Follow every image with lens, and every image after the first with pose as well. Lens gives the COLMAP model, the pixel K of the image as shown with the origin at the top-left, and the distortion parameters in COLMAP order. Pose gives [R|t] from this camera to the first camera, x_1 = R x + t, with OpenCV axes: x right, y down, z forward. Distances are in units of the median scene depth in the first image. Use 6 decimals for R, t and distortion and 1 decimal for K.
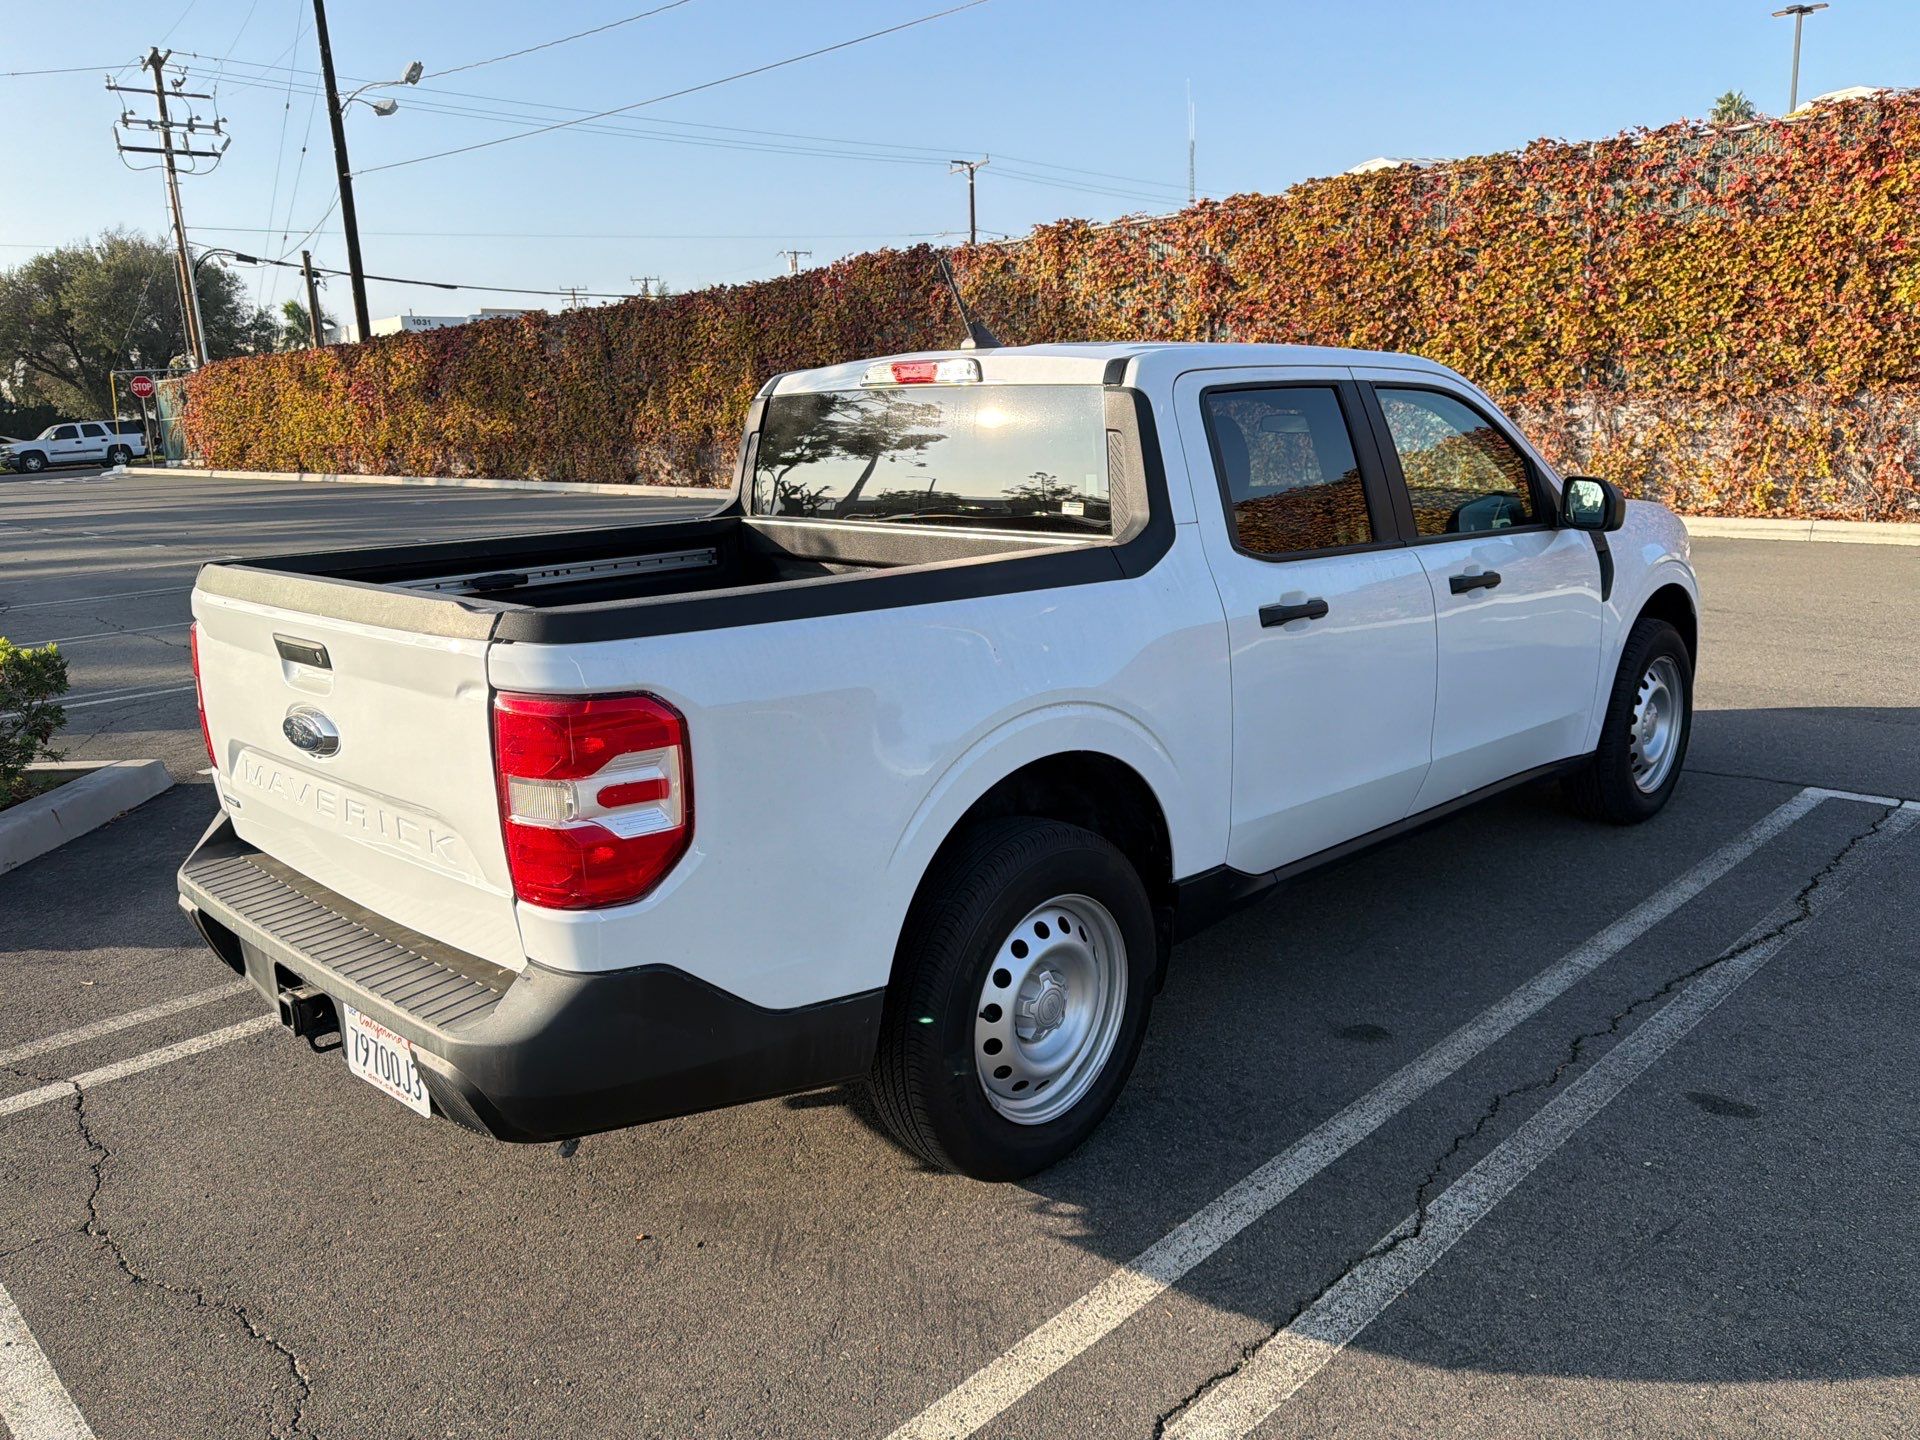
lens RADIAL K [[1449.1, 0, 961.1], [0, 1449.1, 726.2], [0, 0, 1]] dist [0.040647, -0.055284]
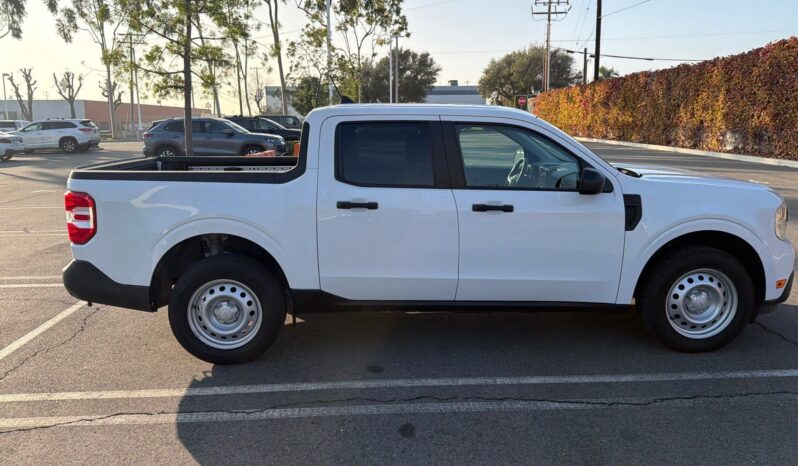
lens RADIAL K [[598.8, 0, 397.5], [0, 598.8, 240.5], [0, 0, 1]] dist [0.050042, -0.056929]
pose [[0.722219, 0.166958, -0.671211, 0.207804], [-0.166543, 0.983855, 0.065526, -0.019760], [0.671314, 0.064461, 0.738364, 0.046009]]
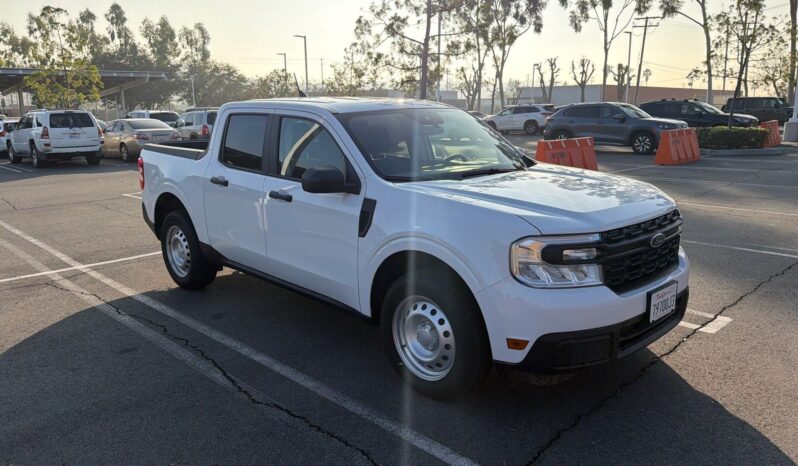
lens RADIAL K [[598.8, 0, 387.6], [0, 598.8, 236.8], [0, 0, 1]] dist [0.050042, -0.056929]
pose [[-0.020845, 0.247034, -0.968783, 0.318554], [-0.204190, 0.947517, 0.246005, -0.075764], [0.978709, 0.202944, 0.030691, 0.271722]]
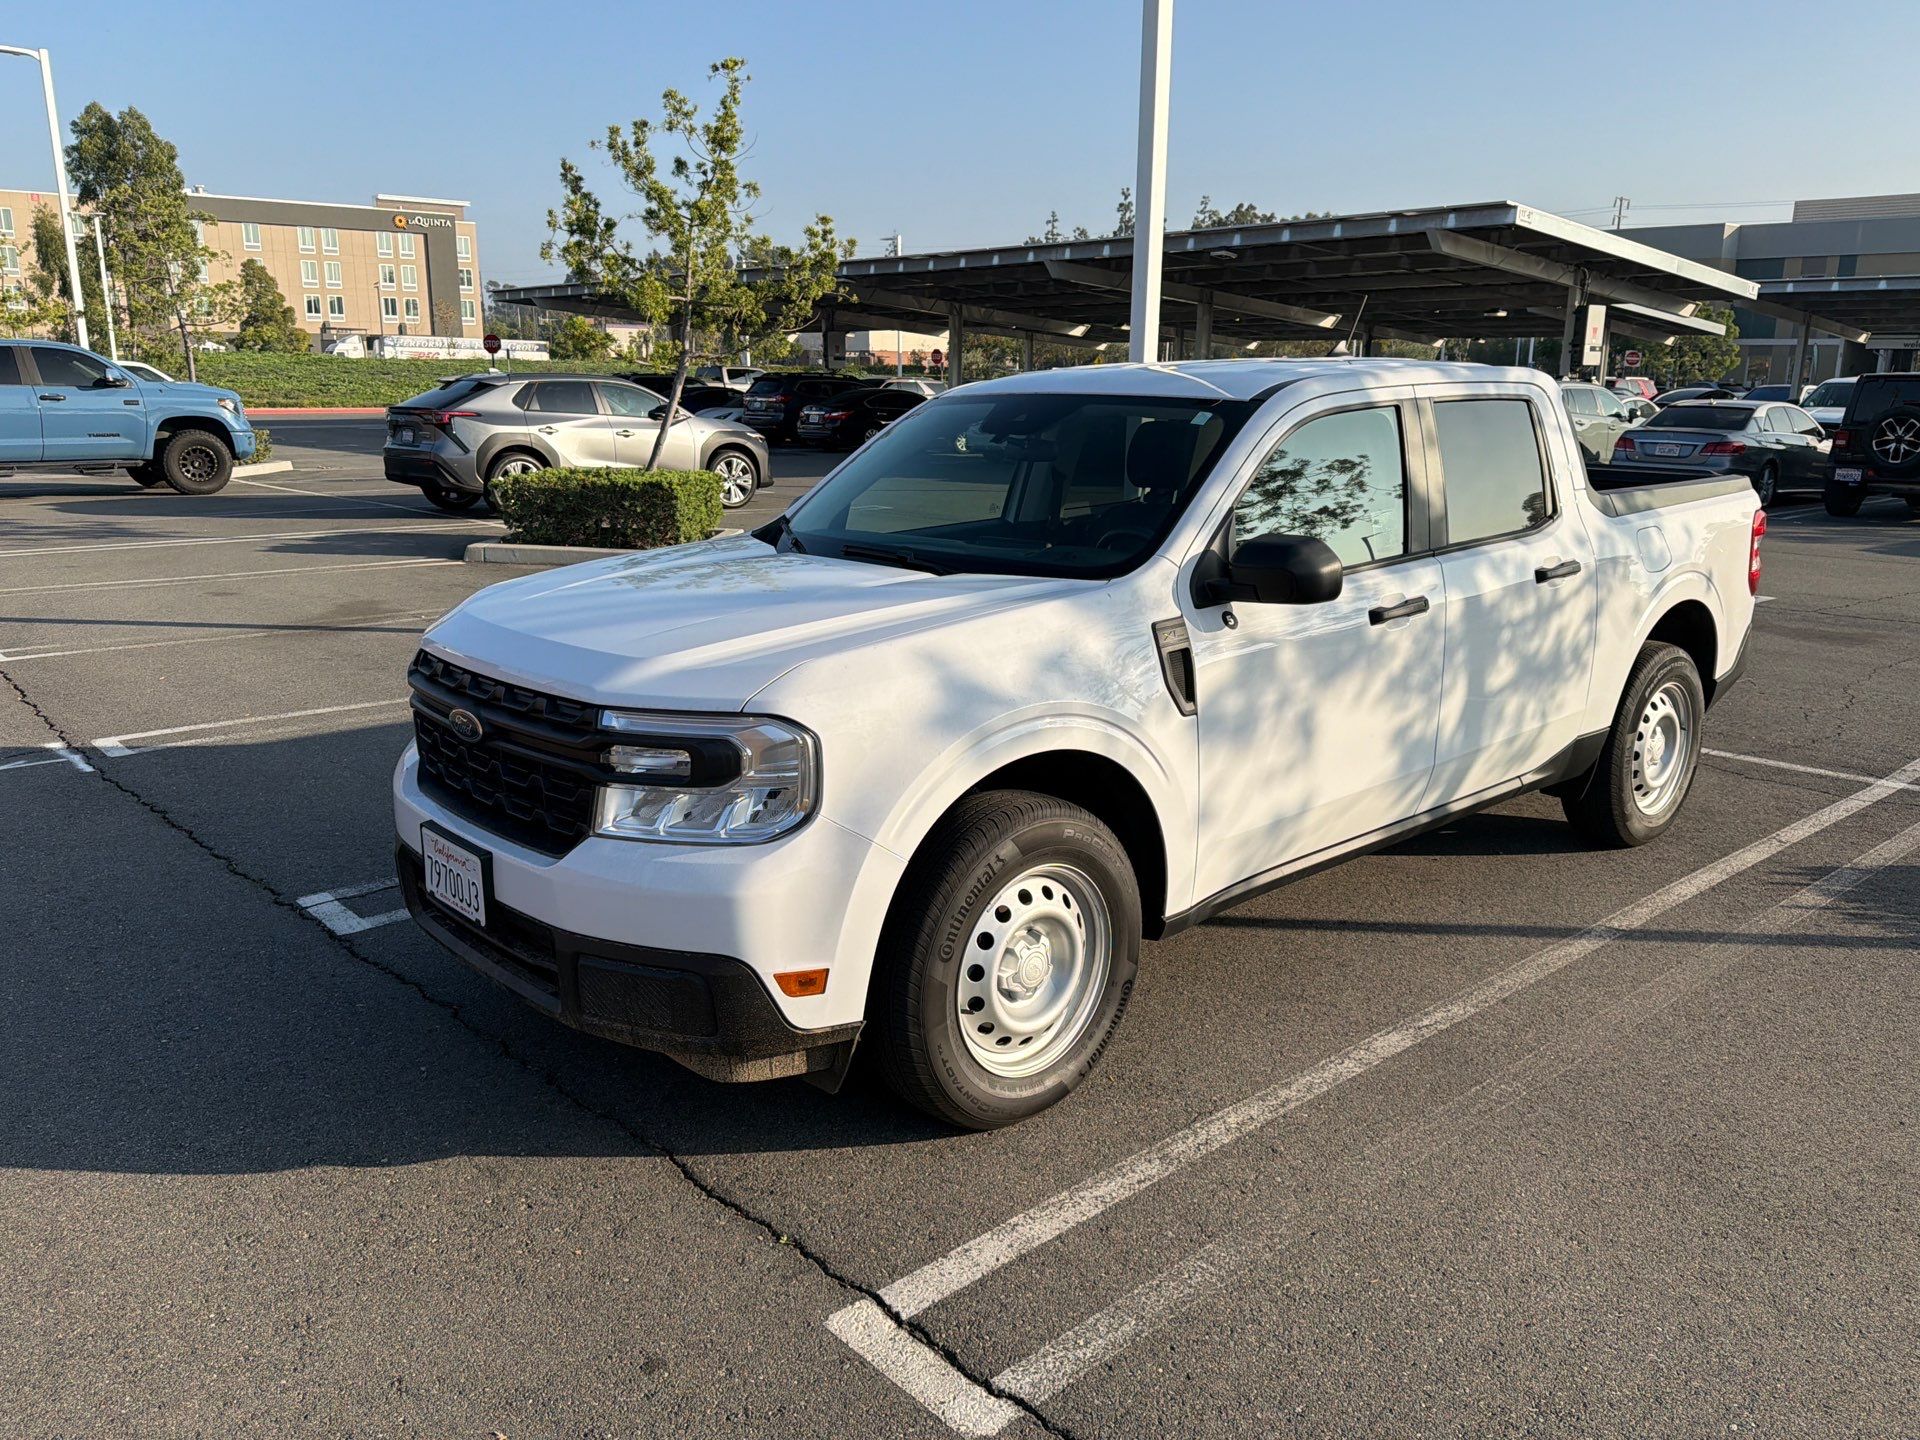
lens RADIAL K [[1449.1, 0, 957.5], [0, 1449.1, 704.3], [0, 0, 1]] dist [0.040647, -0.055284]
pose [[-0.997845, 0.021566, 0.061970, 0.062640], [0.046028, 0.903157, 0.426835, -0.125854], [-0.046763, 0.428768, -0.902204, 0.523674]]
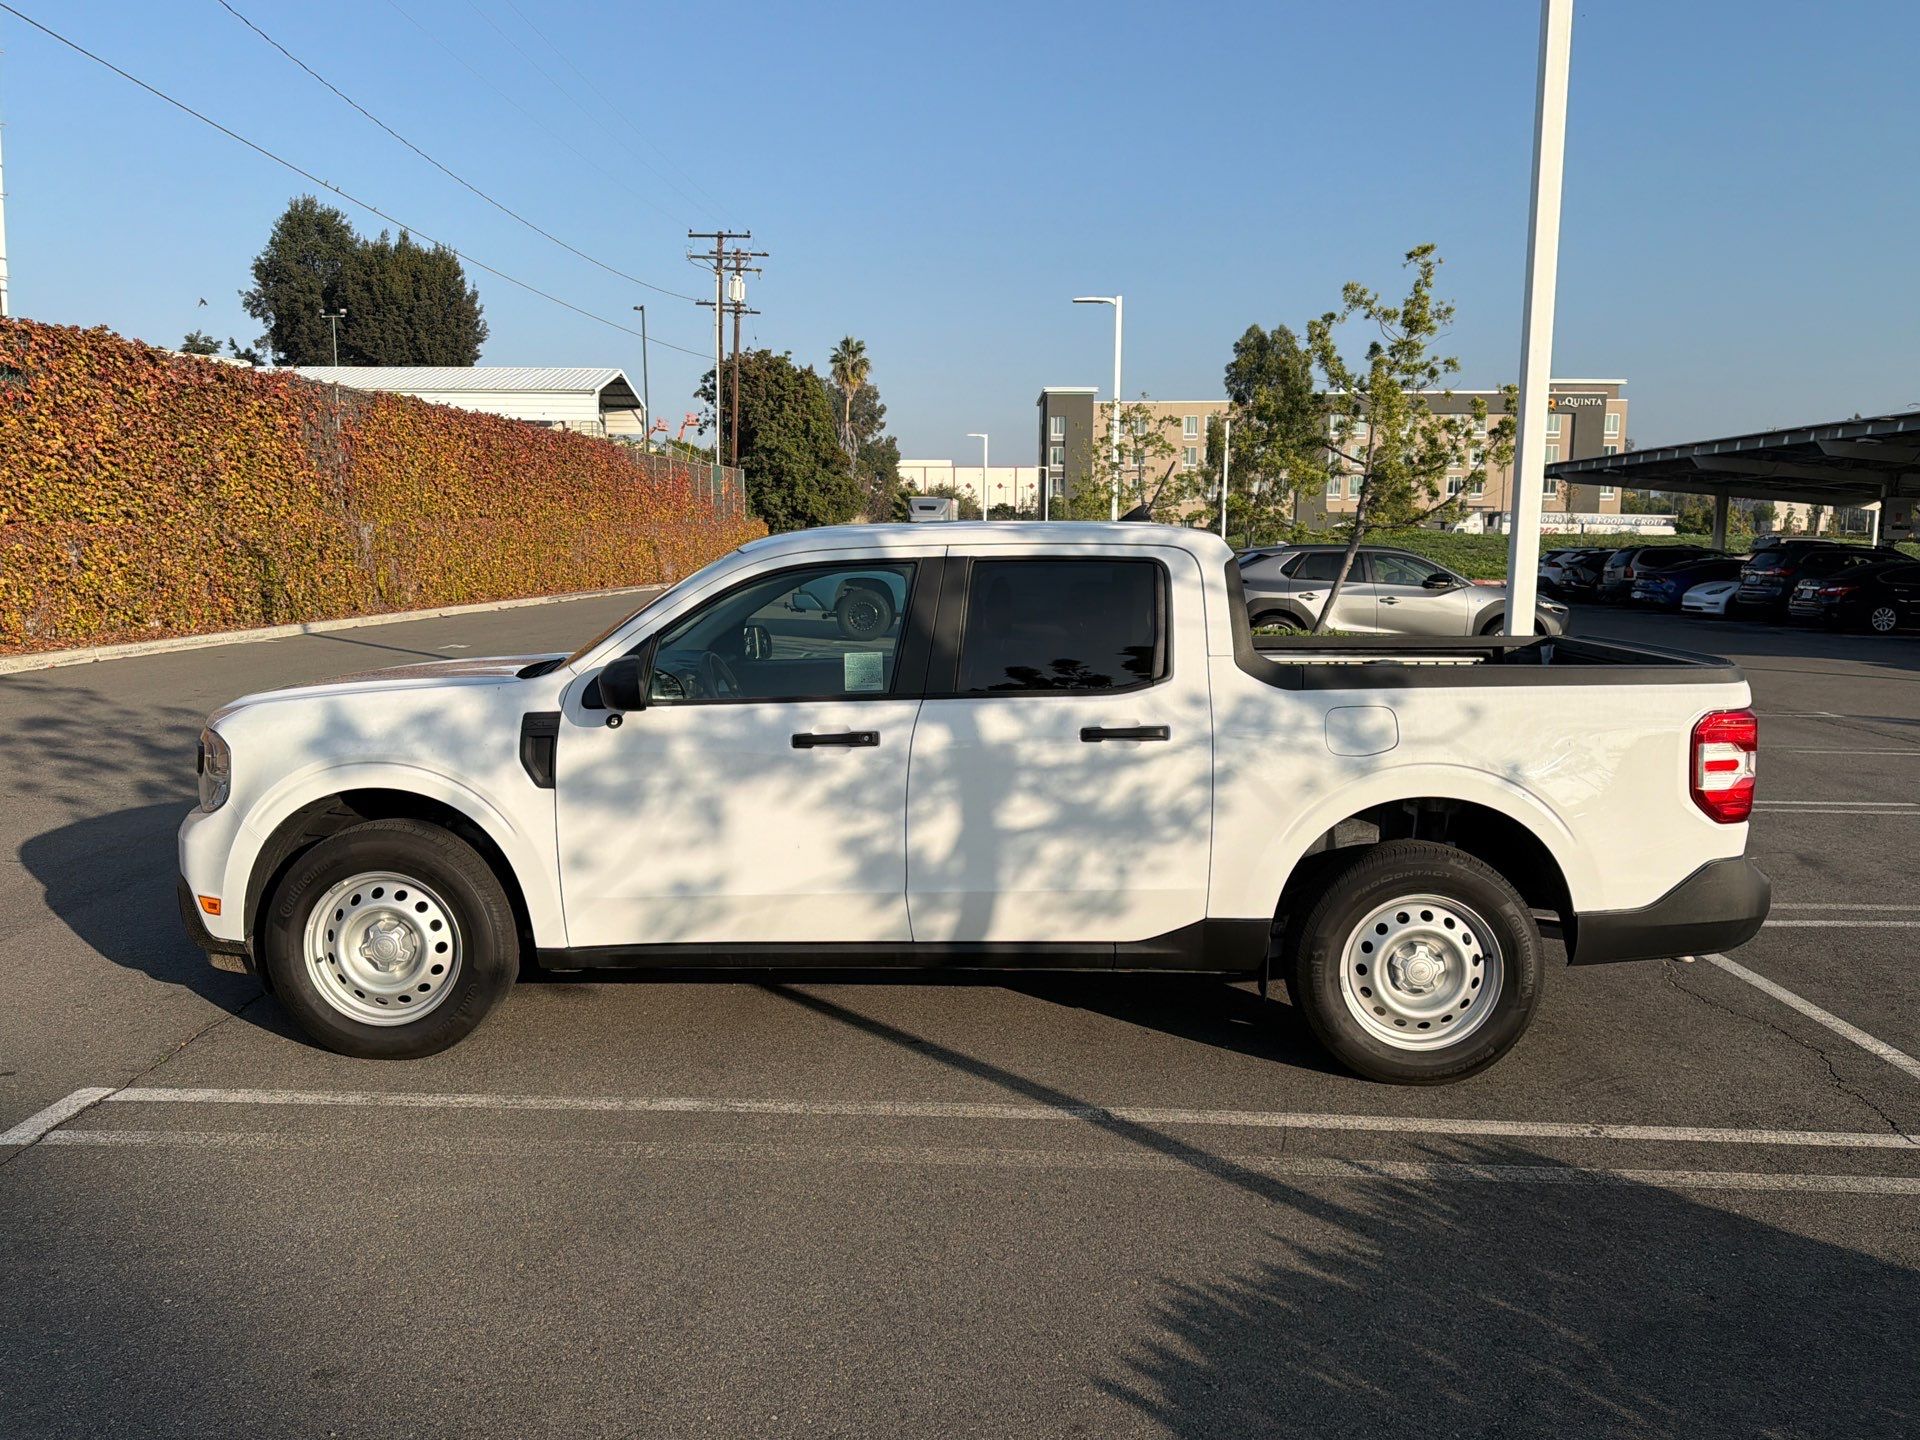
lens RADIAL K [[1449.1, 0, 956.0], [0, 1449.1, 657.5], [0, 0, 1]] dist [0.040647, -0.055284]
pose [[-0.694605, -0.024537, 0.718972, -0.188172], [0.174328, 0.963889, 0.201315, -0.097744], [-0.697949, 0.265172, -0.665245, 0.457121]]
